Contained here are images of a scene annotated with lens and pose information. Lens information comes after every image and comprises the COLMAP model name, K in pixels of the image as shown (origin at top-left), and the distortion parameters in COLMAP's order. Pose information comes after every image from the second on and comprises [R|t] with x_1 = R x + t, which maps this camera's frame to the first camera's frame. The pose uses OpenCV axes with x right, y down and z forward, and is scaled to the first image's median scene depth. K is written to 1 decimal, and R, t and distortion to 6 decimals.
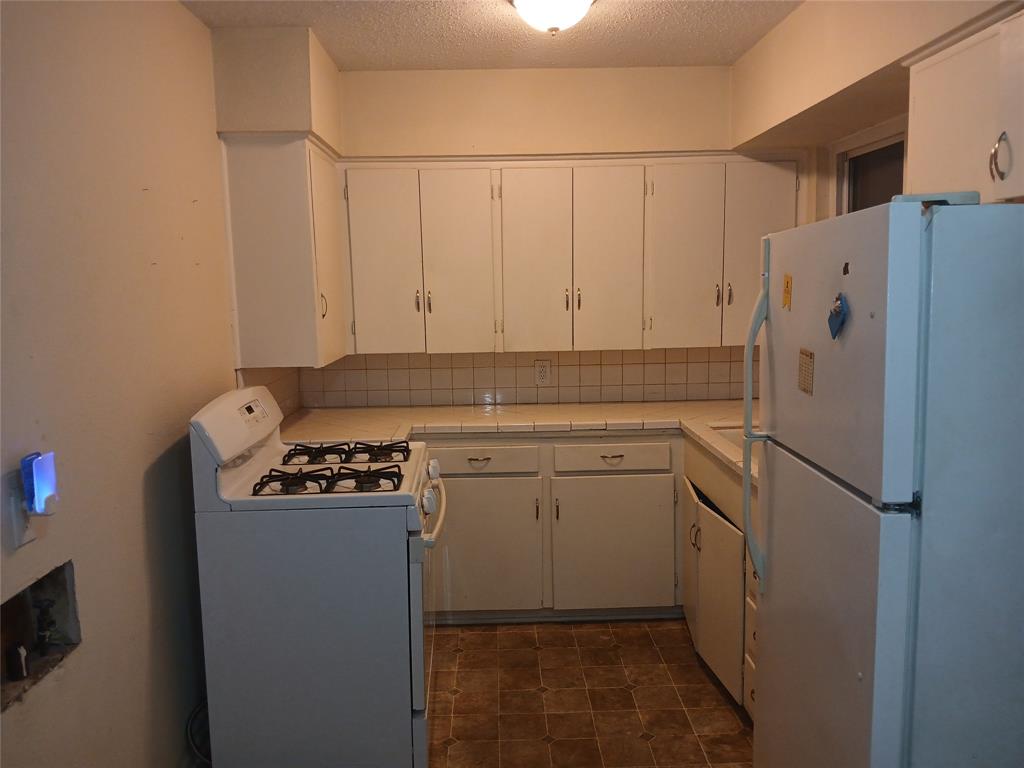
lens RADIAL K [[794.3, 0, 497.6], [0, 794.3, 389.0], [0, 0, 1]] dist [0.041888, -0.100324]
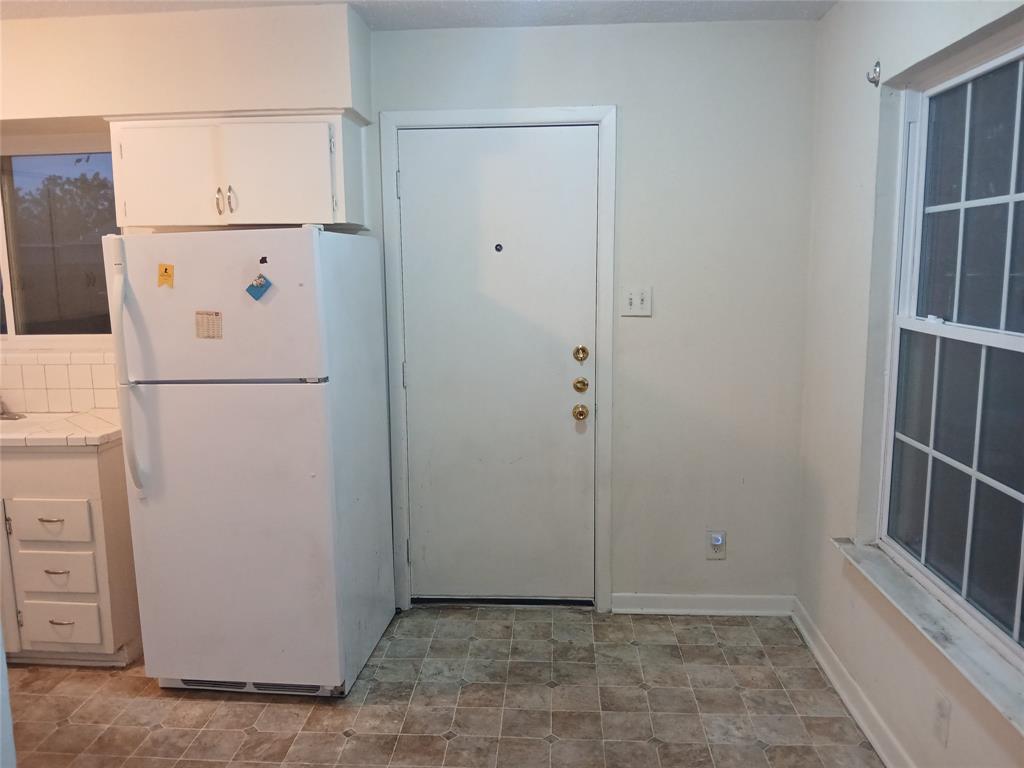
lens RADIAL K [[794.3, 0, 491.8], [0, 794.3, 391.0], [0, 0, 1]] dist [0.041888, -0.100324]
pose [[0.090327, -0.127070, 0.987772, -0.610335], [0.142367, 0.983288, 0.113474, 0.003470], [-0.985684, 0.130376, 0.106908, 0.157992]]
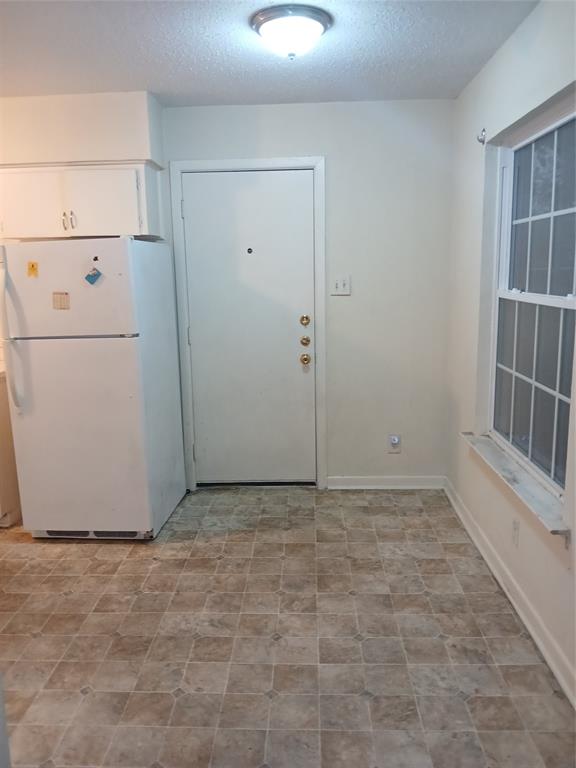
lens RADIAL K [[595.7, 0, 276.8], [0, 595.7, 376.2], [0, 0, 1]] dist [0.041888, -0.100324]
pose [[0.062973, -0.148556, 0.986897, -0.767075], [0.153404, 0.978549, 0.137511, 0.028633], [-0.986155, 0.142735, 0.084412, 0.117209]]
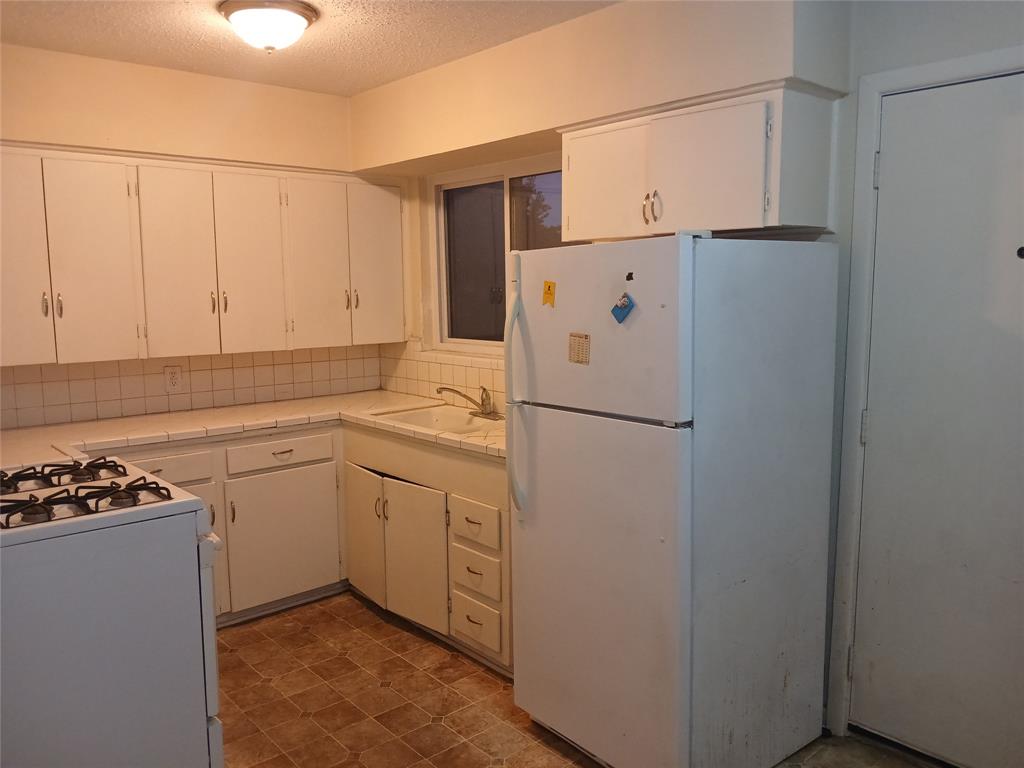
lens RADIAL K [[794.3, 0, 504.5], [0, 794.3, 389.1], [0, 0, 1]] dist [0.041888, -0.100324]
pose [[0.764715, -0.069398, 0.640621, -0.336117], [0.077313, 0.996883, 0.015702, 0.009200], [-0.639714, 0.037521, 0.767697, -0.000071]]
